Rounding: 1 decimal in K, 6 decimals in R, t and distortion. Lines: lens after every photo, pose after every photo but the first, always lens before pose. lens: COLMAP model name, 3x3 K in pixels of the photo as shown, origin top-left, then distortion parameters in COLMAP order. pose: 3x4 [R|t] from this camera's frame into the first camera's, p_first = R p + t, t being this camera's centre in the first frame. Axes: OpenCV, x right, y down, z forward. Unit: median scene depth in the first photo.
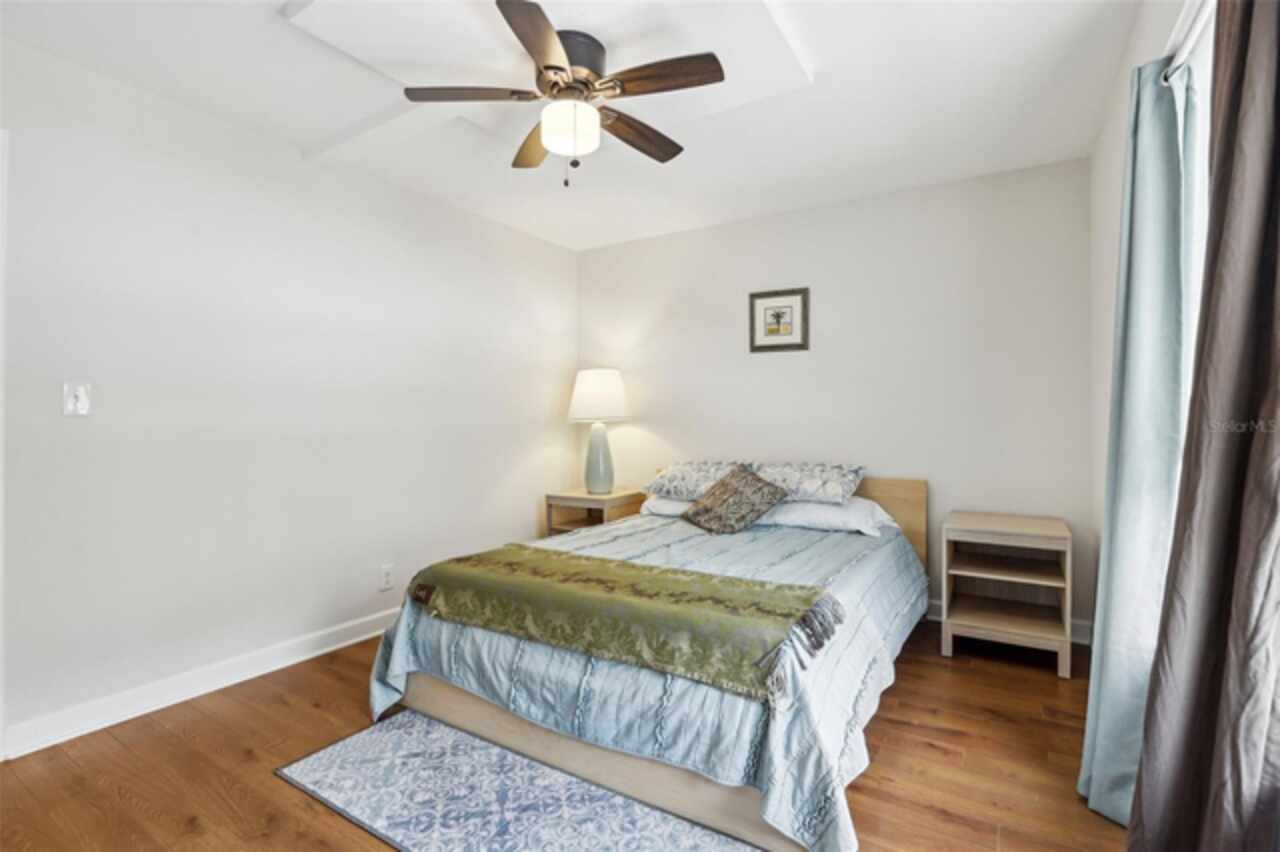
lens RADIAL K [[581.9, 0, 606.2], [0, 581.9, 406.5], [0, 0, 1]] dist [-0.054420, 0.024500]
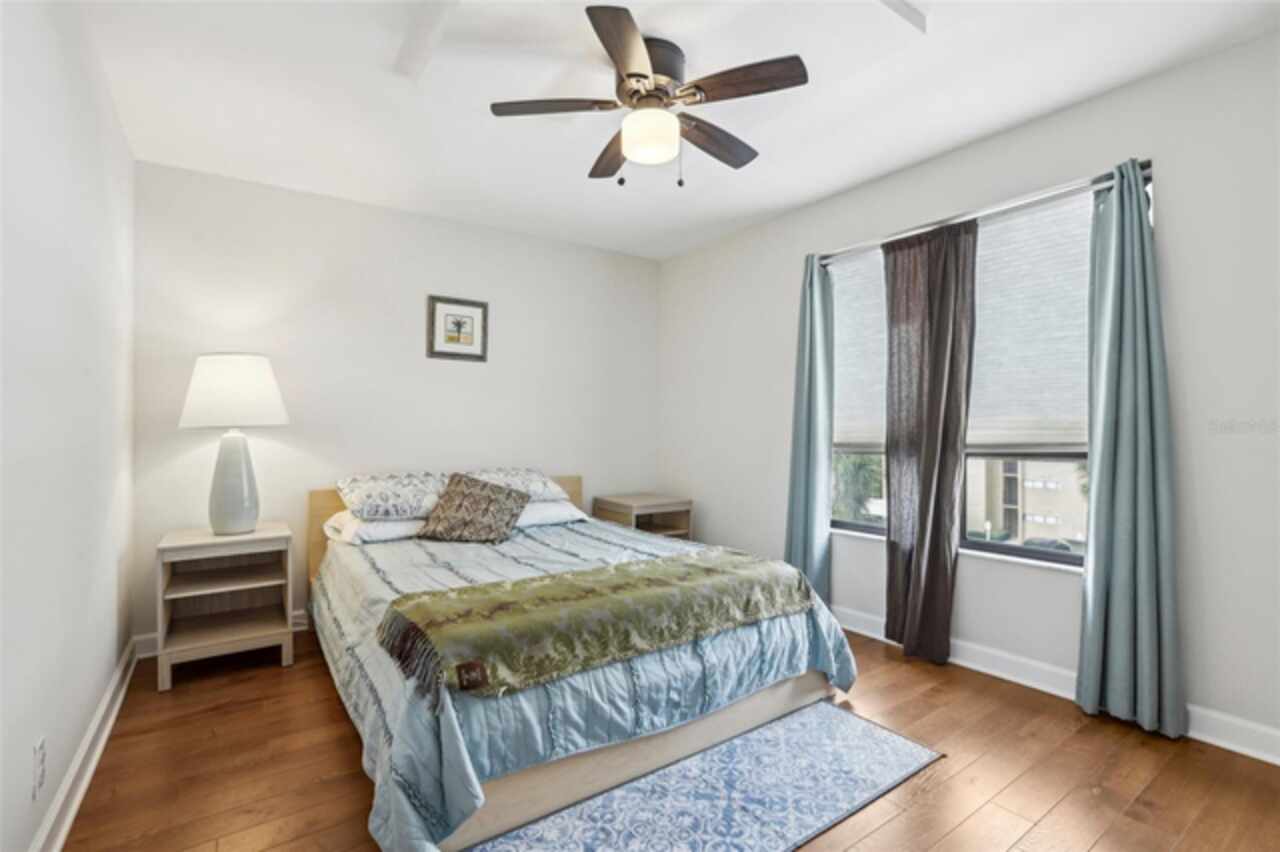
lens RADIAL K [[591.3, 0, 638.3], [0, 591.3, 429.8], [0, 0, 1]] dist [-0.057347, 0.025955]
pose [[0.380320, -0.002163, 0.924852, -1.016266], [-0.017017, 0.999812, 0.009336, 0.020660], [-0.924698, -0.019289, 0.380212, 0.629265]]
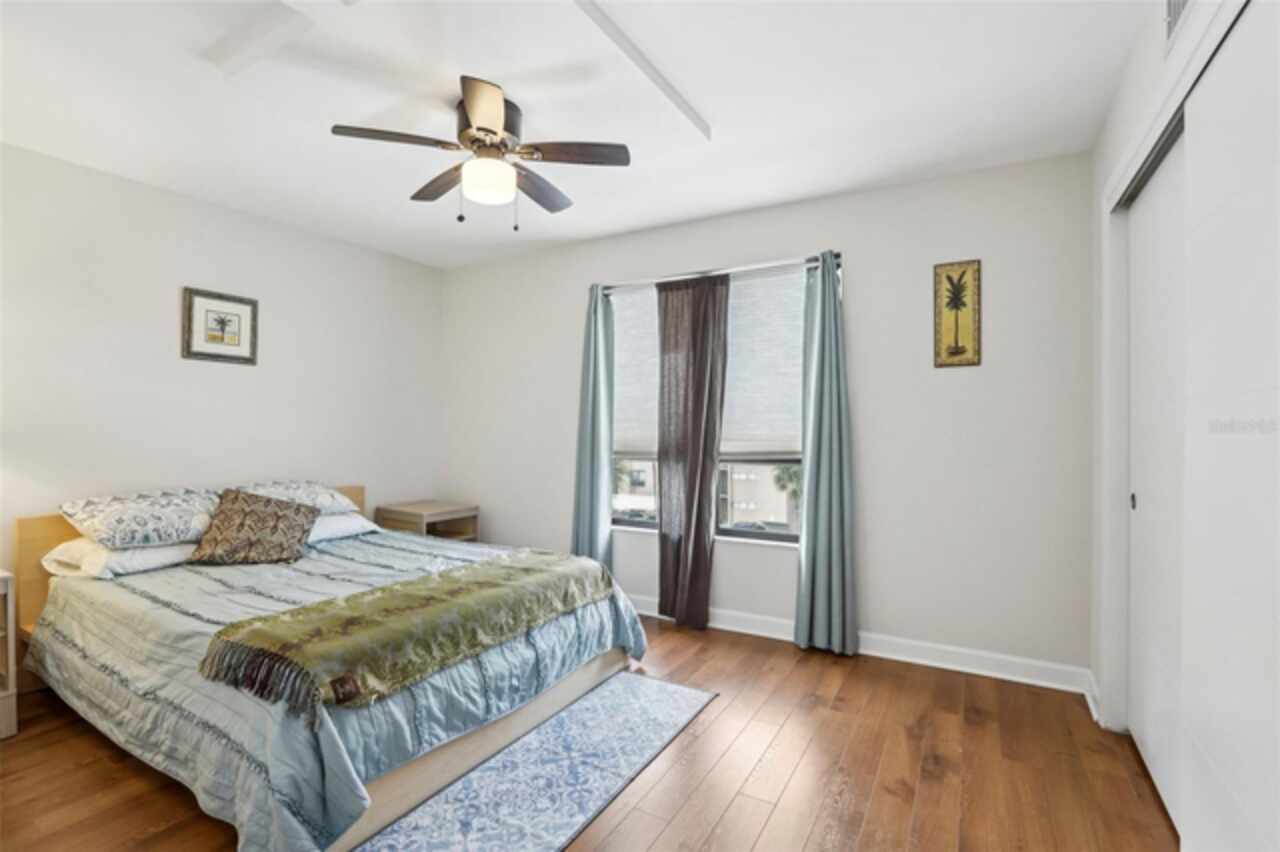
lens RADIAL K [[591.3, 0, 638.3], [0, 591.3, 429.8], [0, 0, 1]] dist [-0.057347, 0.025955]
pose [[-0.040270, -0.003232, 0.999184, -1.206471], [-0.022125, 0.999752, 0.002342, -0.012998], [-0.998944, -0.022013, -0.040332, 0.757299]]
